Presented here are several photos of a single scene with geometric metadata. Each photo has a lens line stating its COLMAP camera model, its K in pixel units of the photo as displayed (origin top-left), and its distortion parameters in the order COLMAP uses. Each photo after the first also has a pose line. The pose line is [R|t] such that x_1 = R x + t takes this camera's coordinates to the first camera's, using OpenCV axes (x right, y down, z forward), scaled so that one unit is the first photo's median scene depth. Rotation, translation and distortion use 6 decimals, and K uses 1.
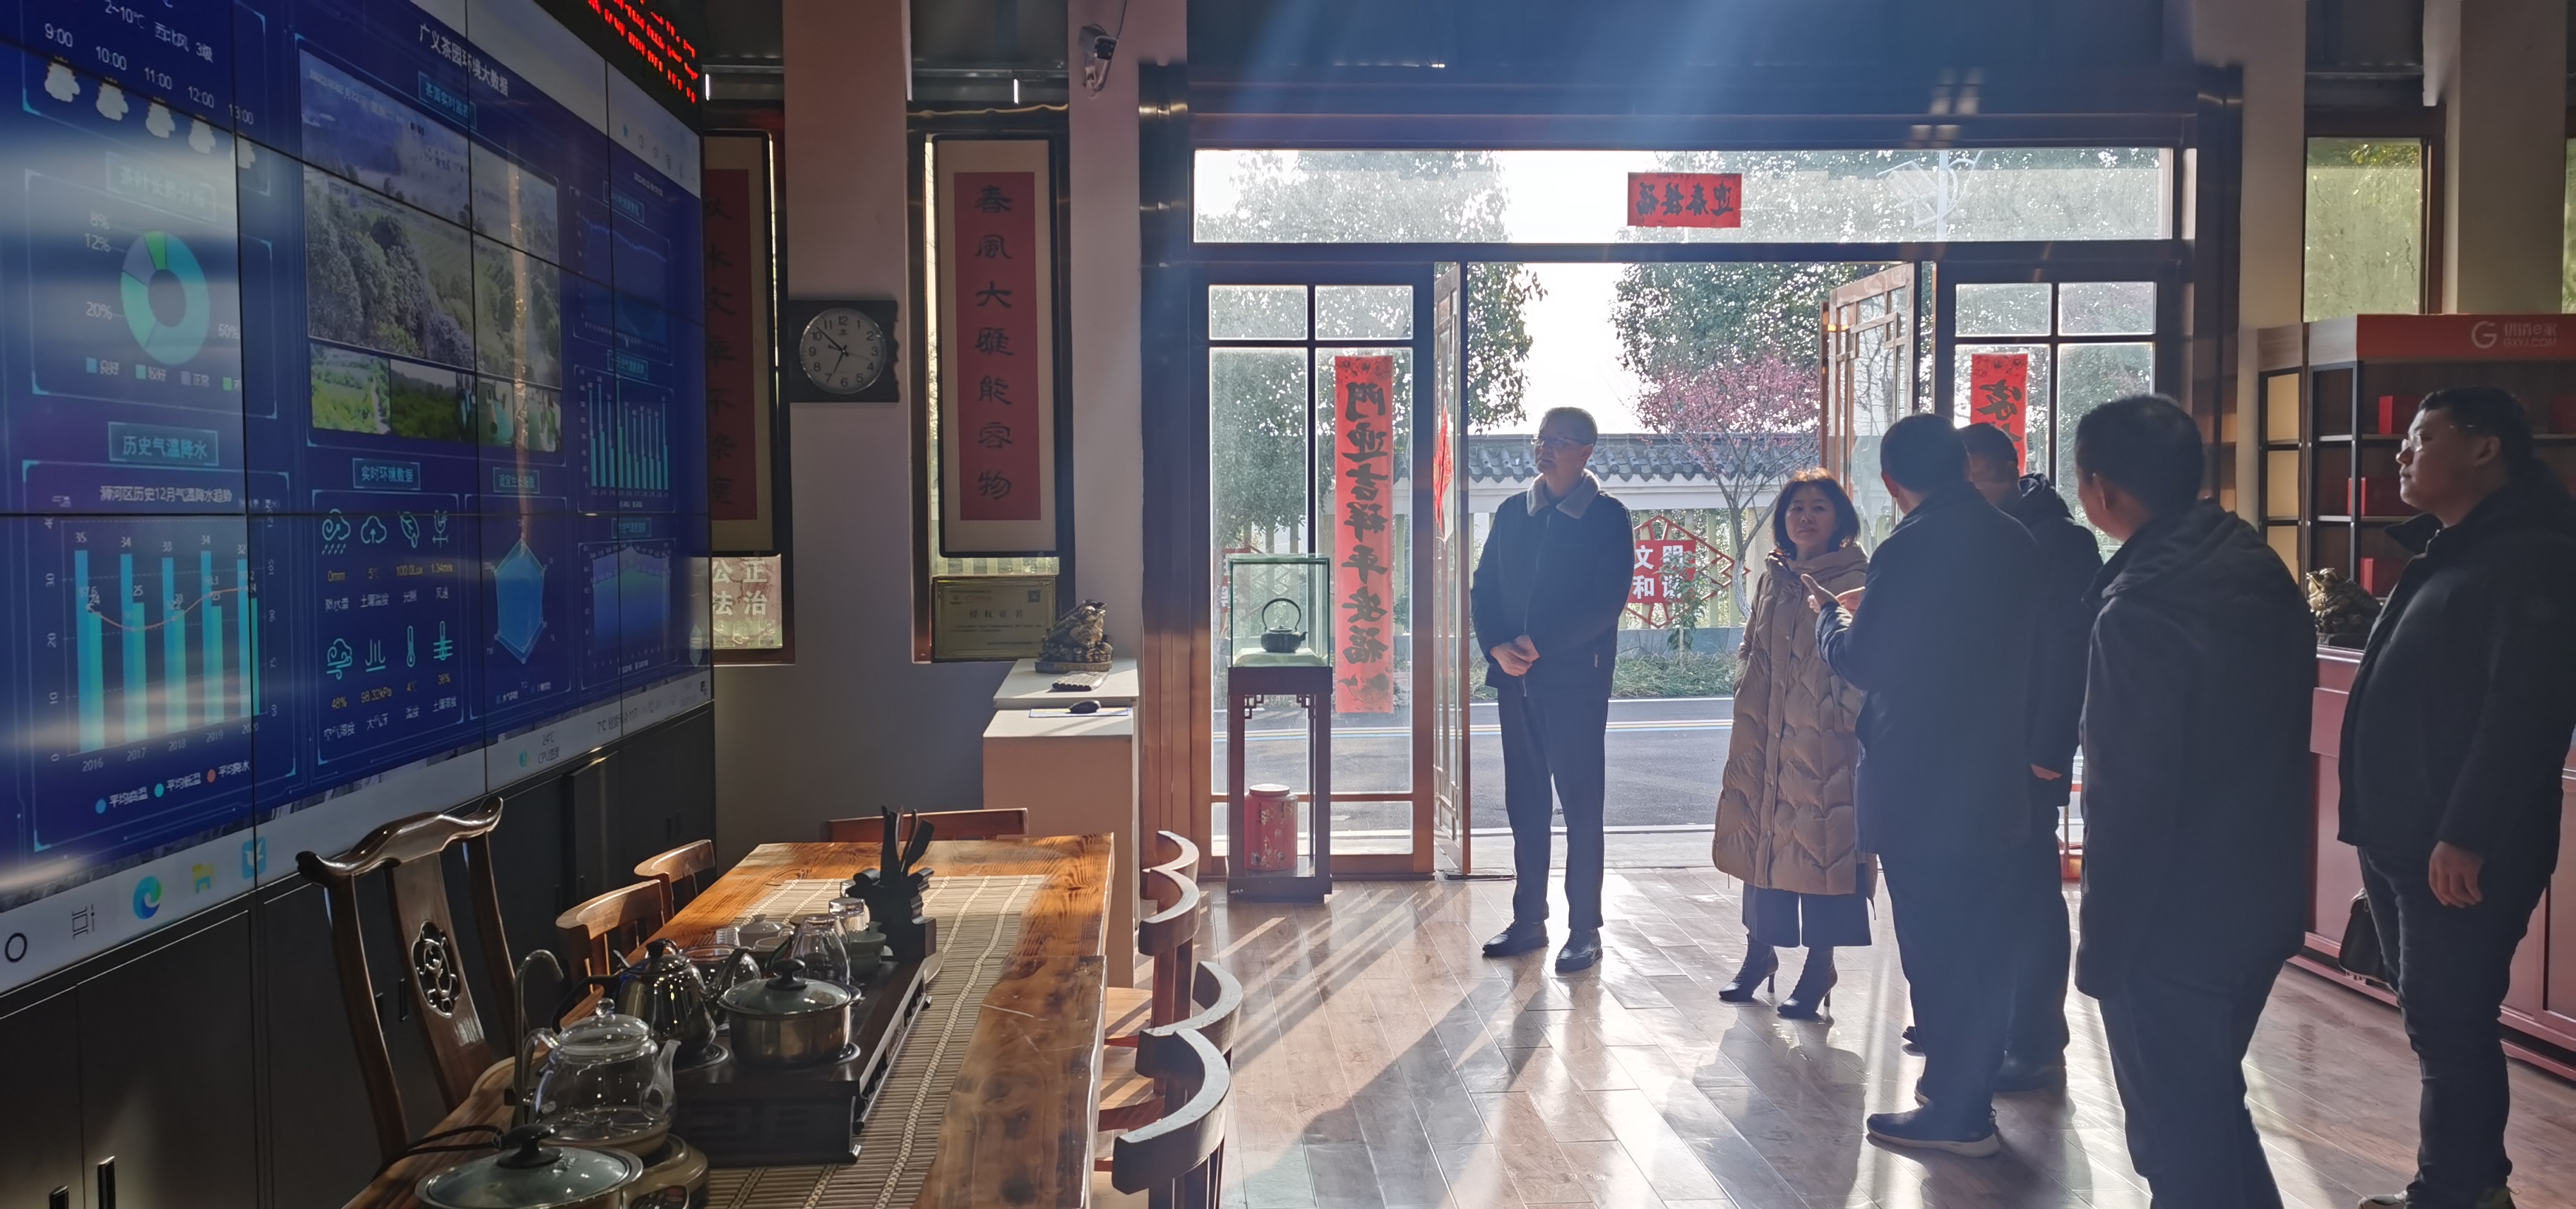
lens RADIAL K [[1953.0, 0, 1279.2], [0, 1953.0, 591.6], [0, 0, 1]] dist [0.038044, -0.061377]
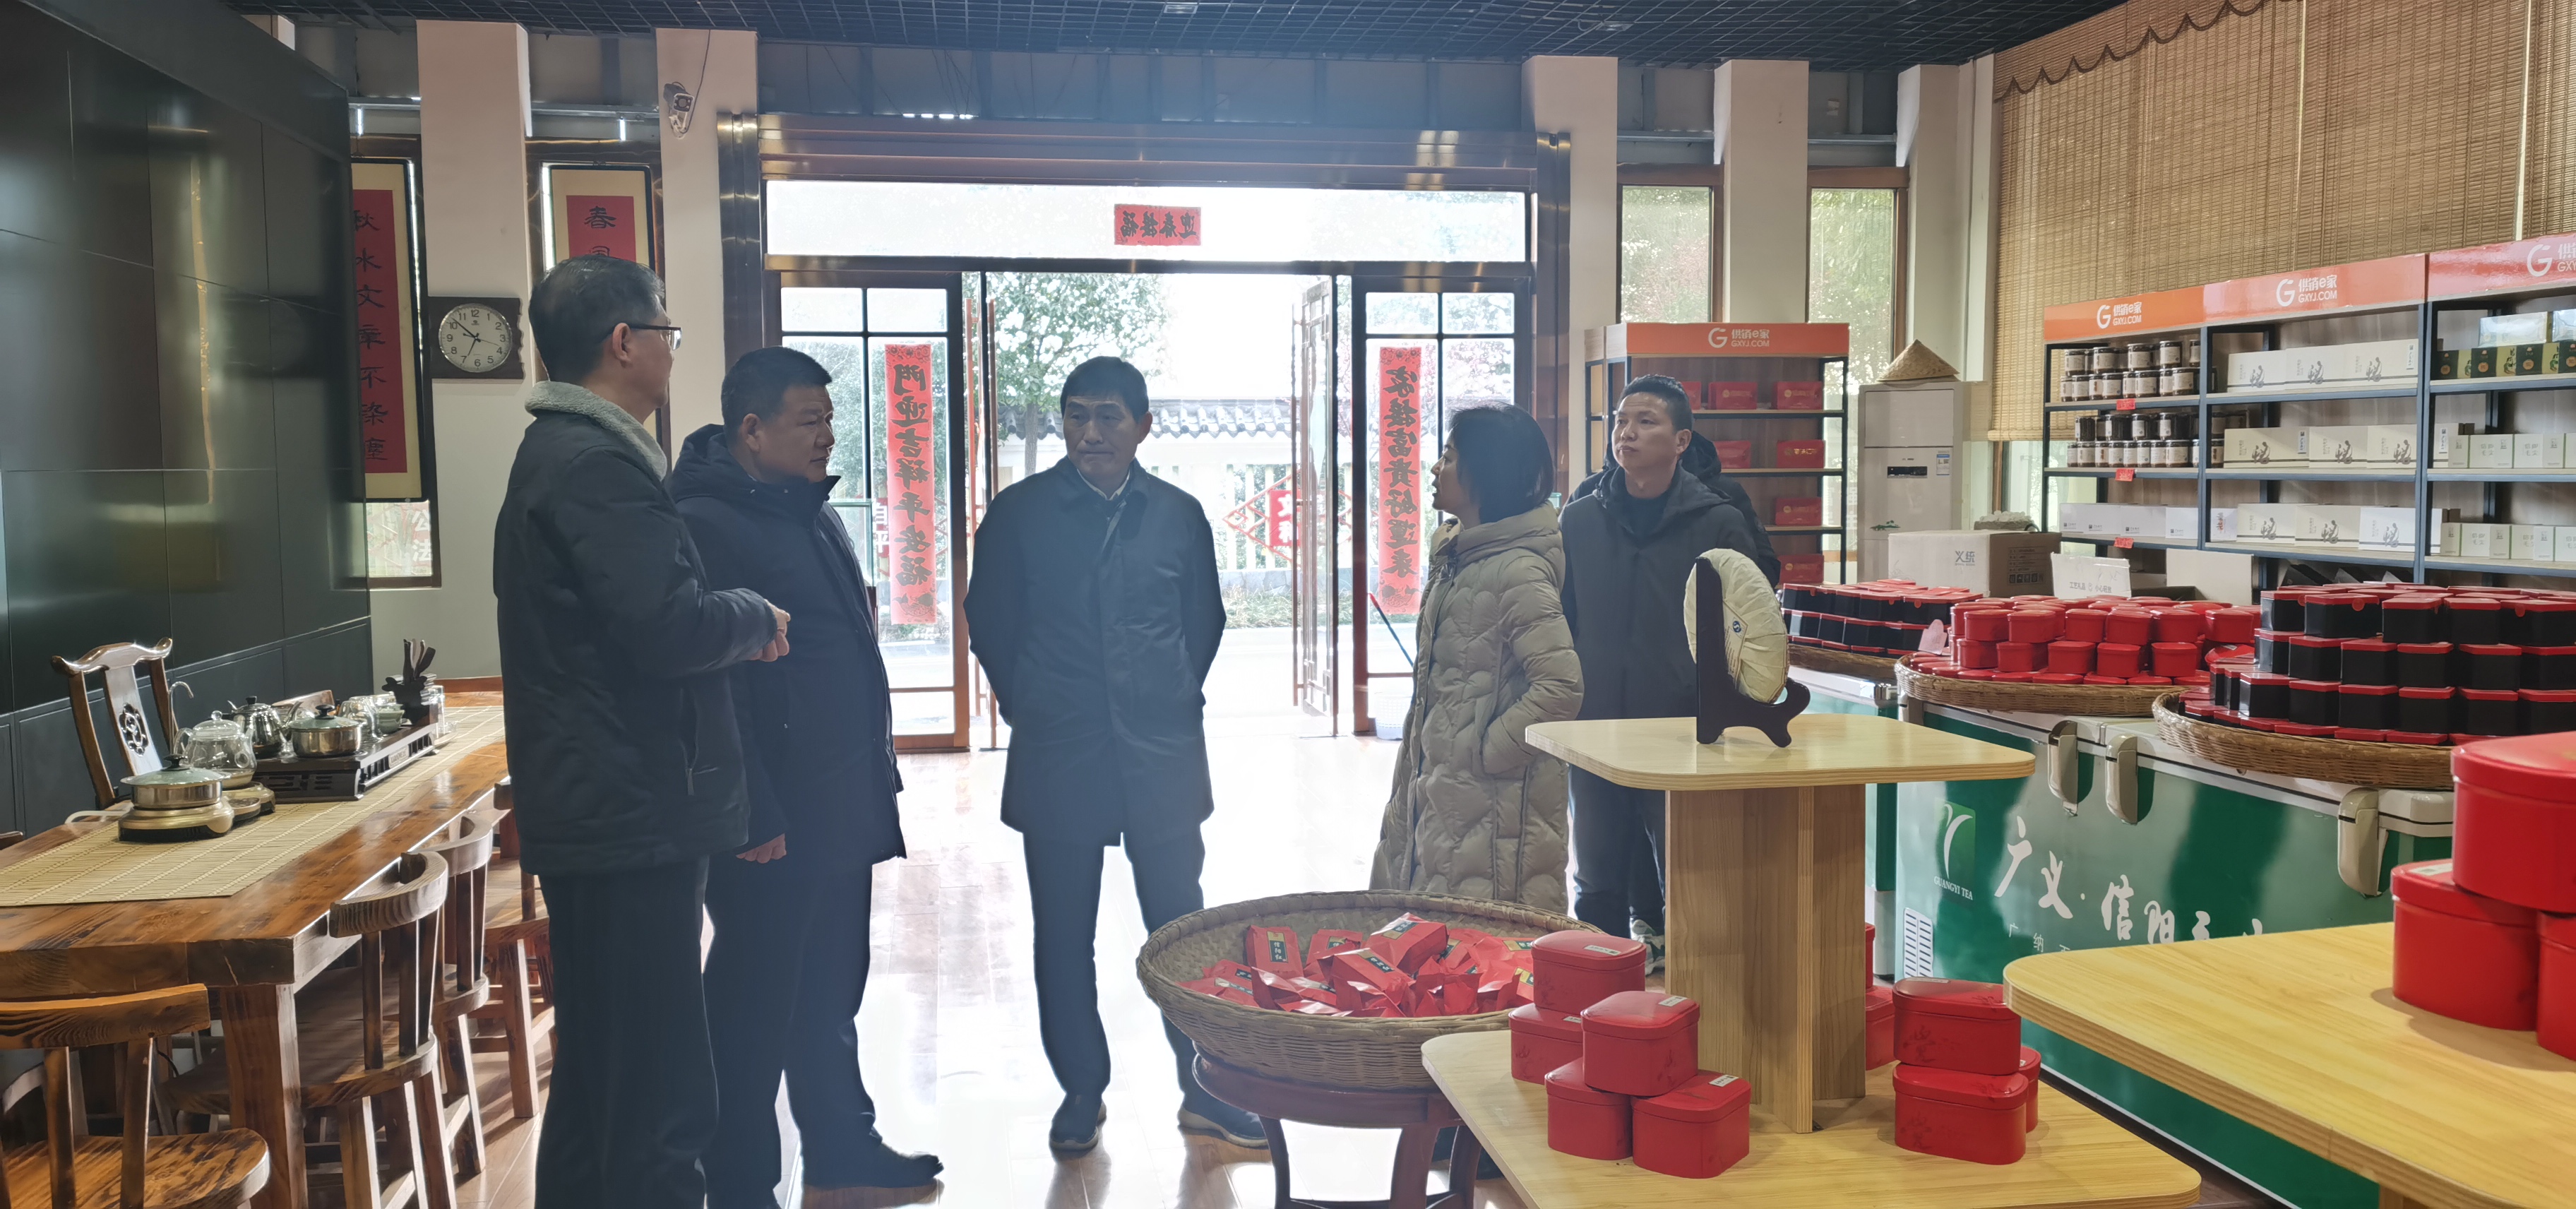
lens RADIAL K [[1953.0, 0, 1306.3], [0, 1953.0, 621.1], [0, 0, 1]] dist [0.038044, -0.061377]
pose [[0.992043, -0.010788, 0.125436, 0.139447], [0.005846, 0.999195, 0.039697, 0.011007], [-0.125763, -0.038648, 0.991307, -0.308751]]
